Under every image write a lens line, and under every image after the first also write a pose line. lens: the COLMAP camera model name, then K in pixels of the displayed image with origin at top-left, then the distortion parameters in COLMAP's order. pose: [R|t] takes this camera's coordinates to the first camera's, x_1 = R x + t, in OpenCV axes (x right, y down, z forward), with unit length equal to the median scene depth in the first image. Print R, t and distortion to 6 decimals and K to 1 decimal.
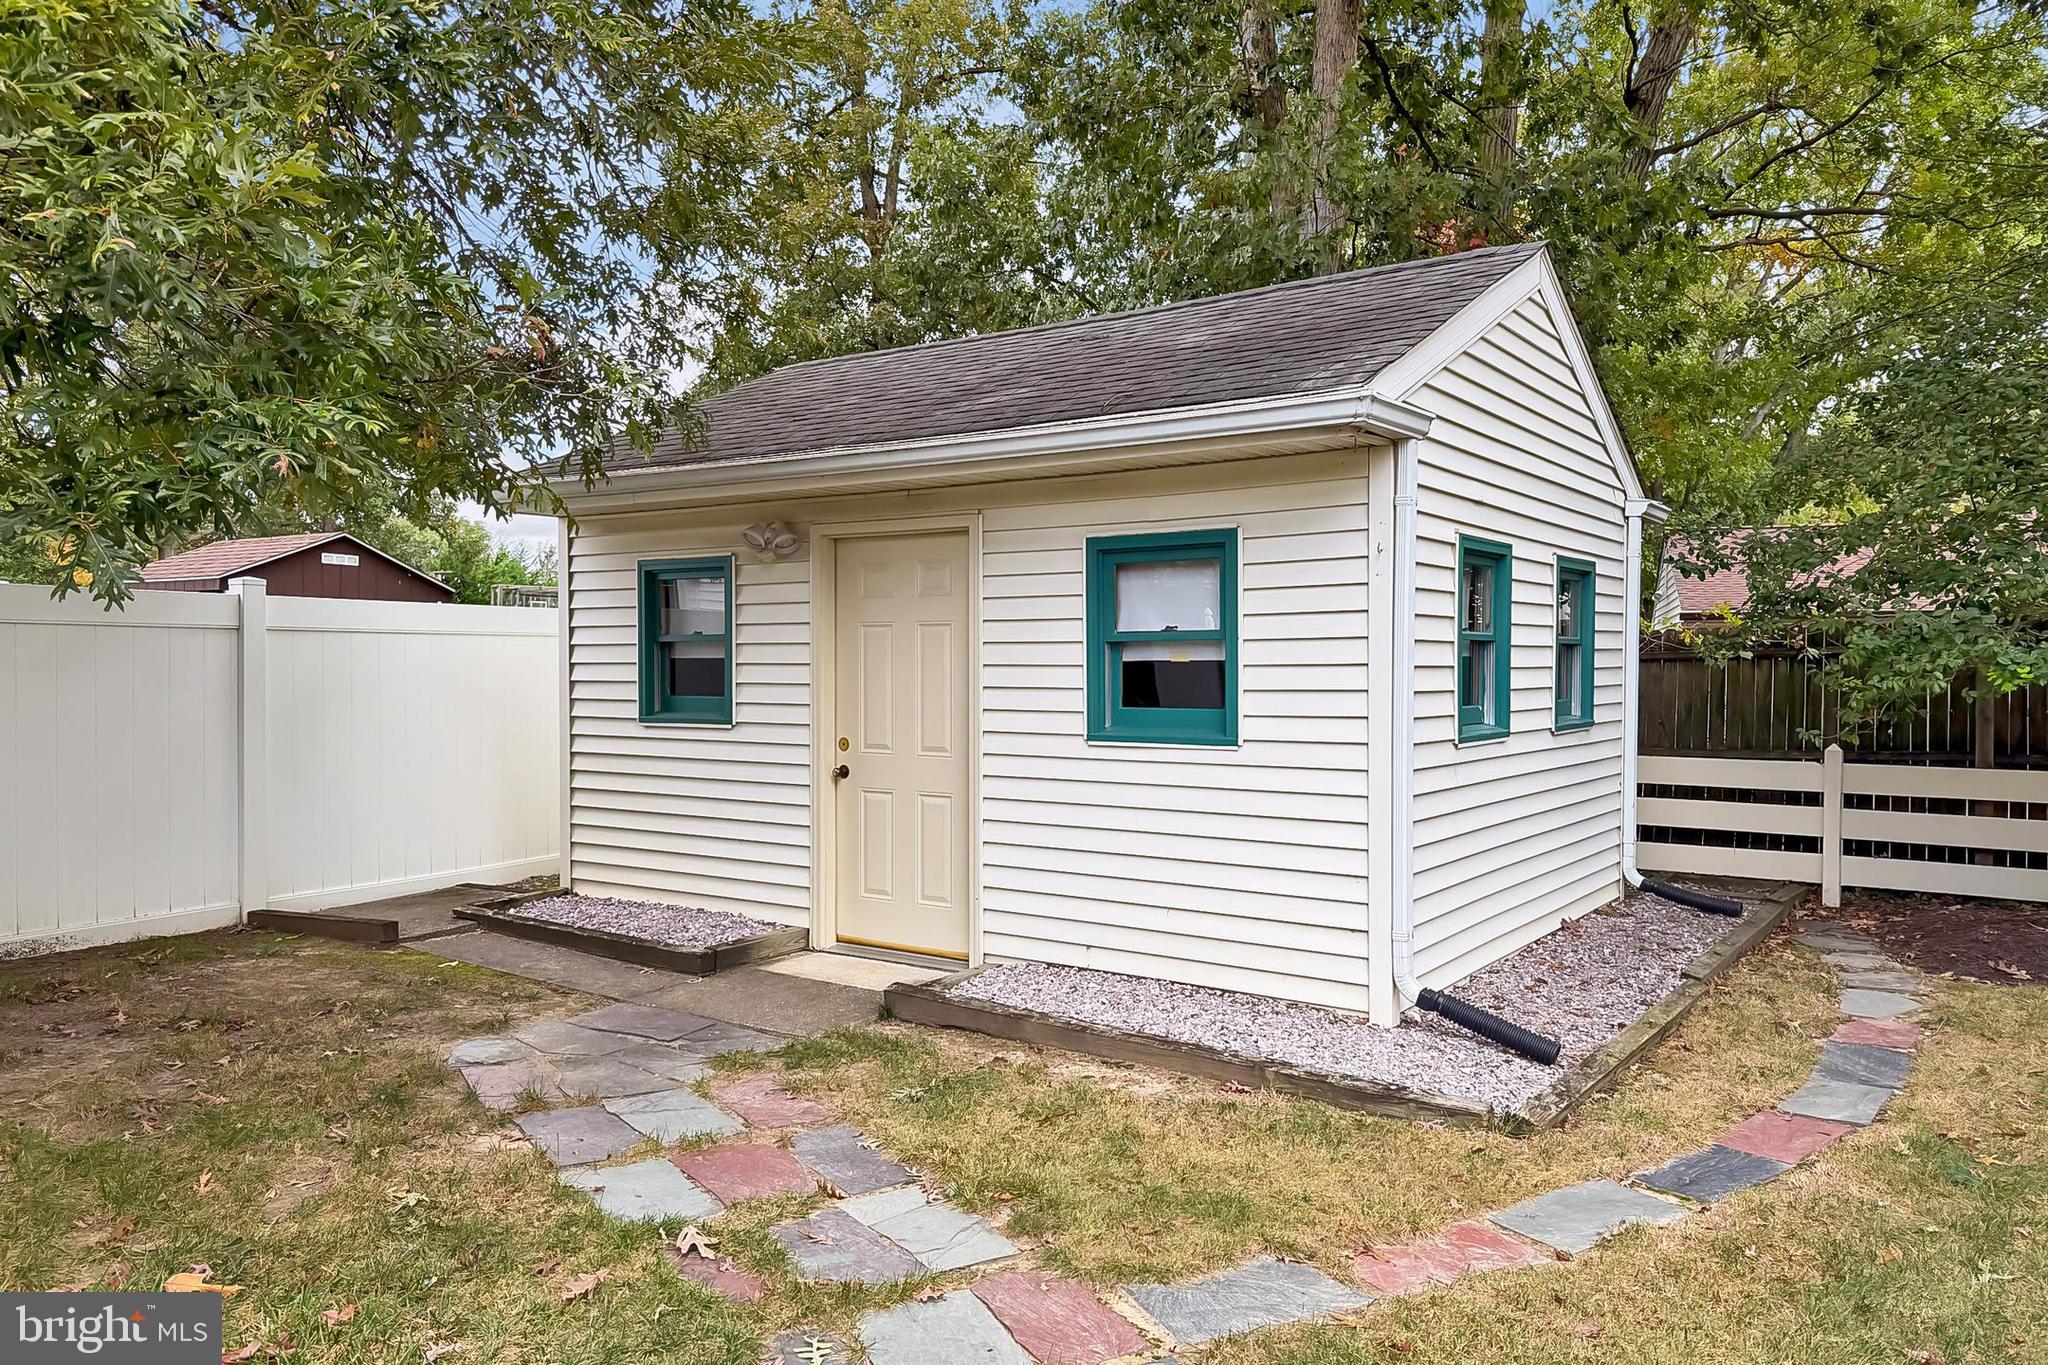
lens RADIAL K [[1447.7, 0, 1026.7], [0, 1447.7, 681.9], [0, 0, 1]] dist [0.066892, -0.000438]
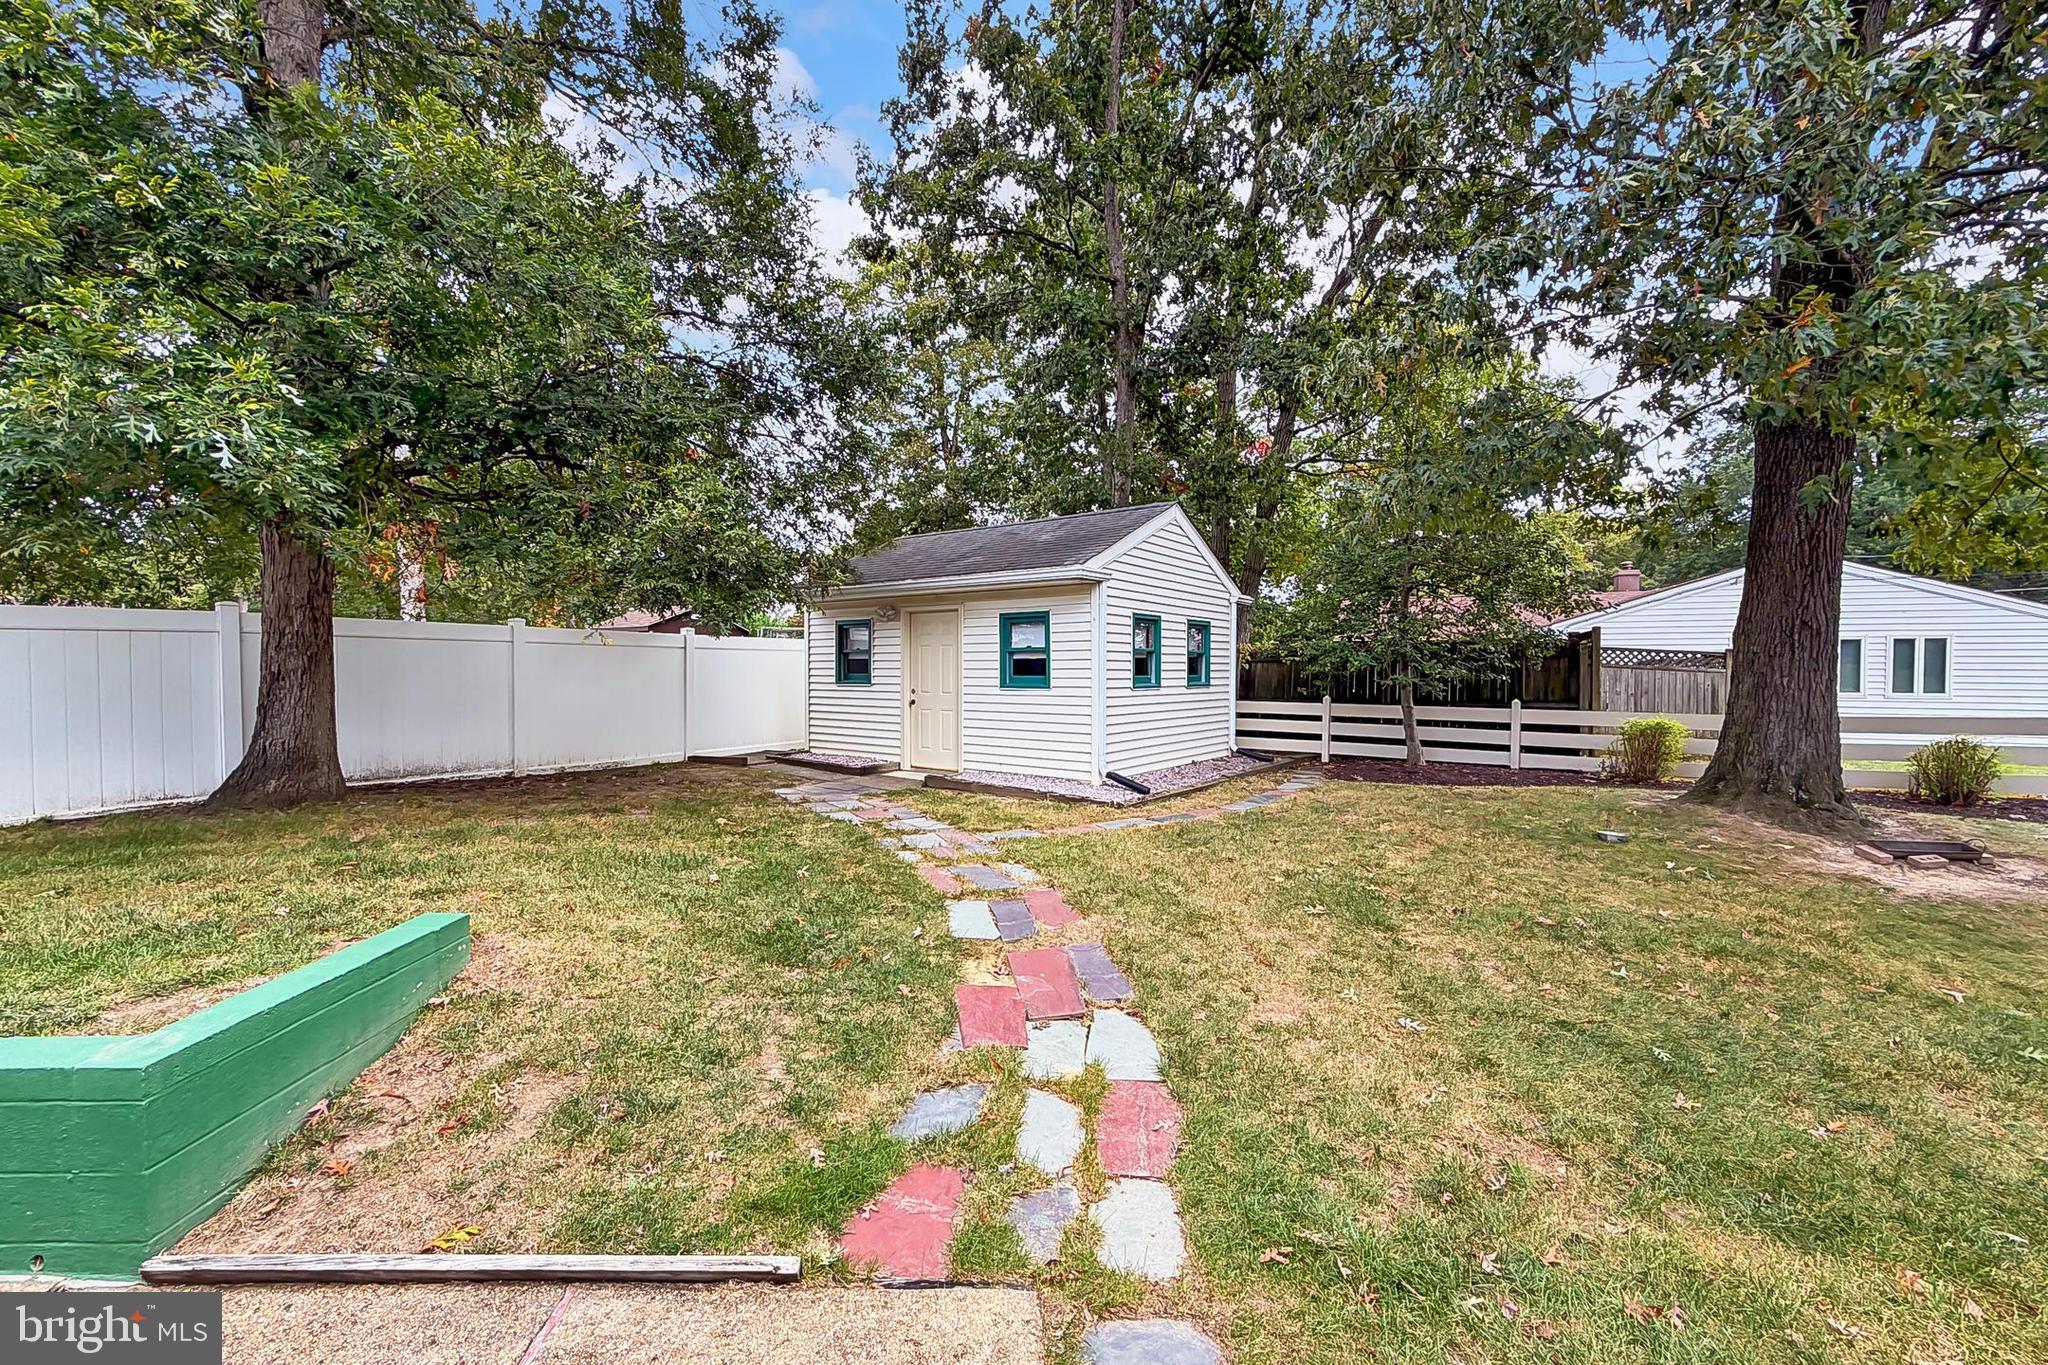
lens RADIAL K [[823.4, 0, 1023.0], [0, 823.4, 675.7], [0, 0, 1]] dist [-0.001868, -0.000129]
pose [[0.999615, 0.001490, -0.027690, 0.118996], [-0.001630, 0.999986, -0.005027, 0.023447], [0.027682, 0.005070, 0.999604, -0.507399]]
